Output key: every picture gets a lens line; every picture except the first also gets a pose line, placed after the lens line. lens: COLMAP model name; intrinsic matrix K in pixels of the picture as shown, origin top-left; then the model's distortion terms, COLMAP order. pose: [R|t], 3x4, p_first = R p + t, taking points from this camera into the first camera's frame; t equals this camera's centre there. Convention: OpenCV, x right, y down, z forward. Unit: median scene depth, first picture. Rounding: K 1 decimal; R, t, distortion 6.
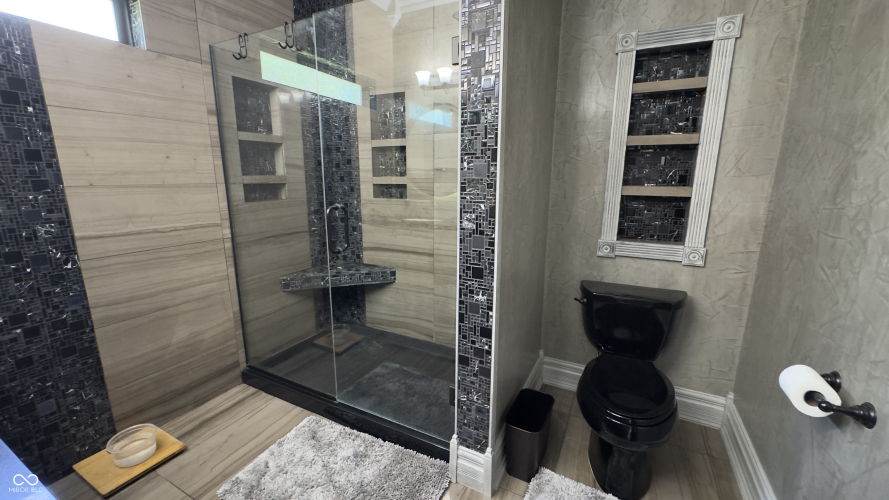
lens RADIAL K [[354.2, 0, 442.6], [0, 354.2, 248.8], [0, 0, 1]] dist [-0.001914, -0.000137]
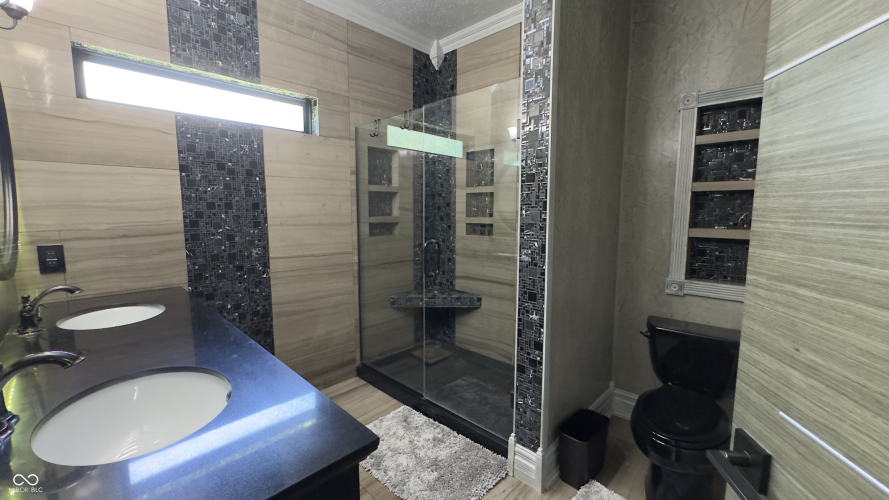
lens RADIAL K [[354.2, 0, 443.9], [0, 354.2, 249.7], [0, 0, 1]] dist [-0.001914, -0.000137]
pose [[0.957581, 0.029467, -0.286654, 0.113298], [-0.056915, 0.994502, -0.087896, 0.022816], [0.282488, 0.100482, 0.953994, -0.224946]]
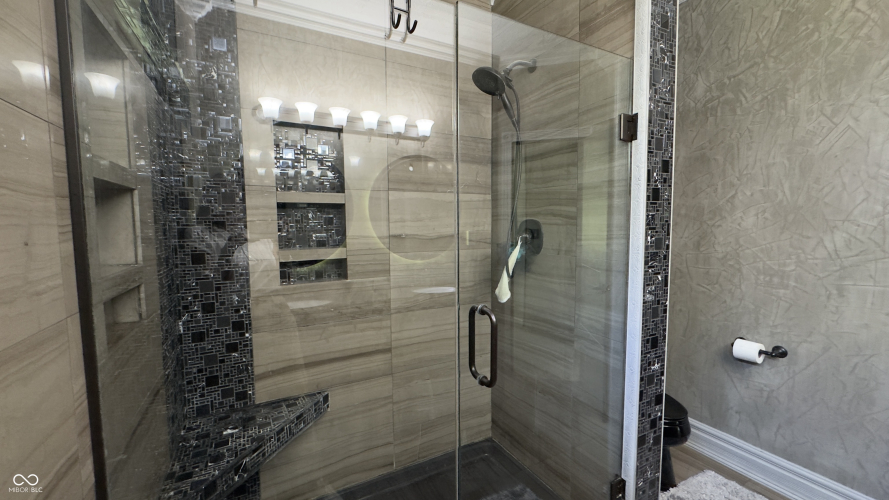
lens RADIAL K [[354.2, 0, 441.5], [0, 354.2, 249.7], [0, 0, 1]] dist [-0.001914, -0.000137]
pose [[0.568806, -0.069865, 0.819499, -0.774251], [0.180152, 0.982773, -0.041256, -0.191113], [-0.802499, 0.171101, 0.571593, 0.635639]]
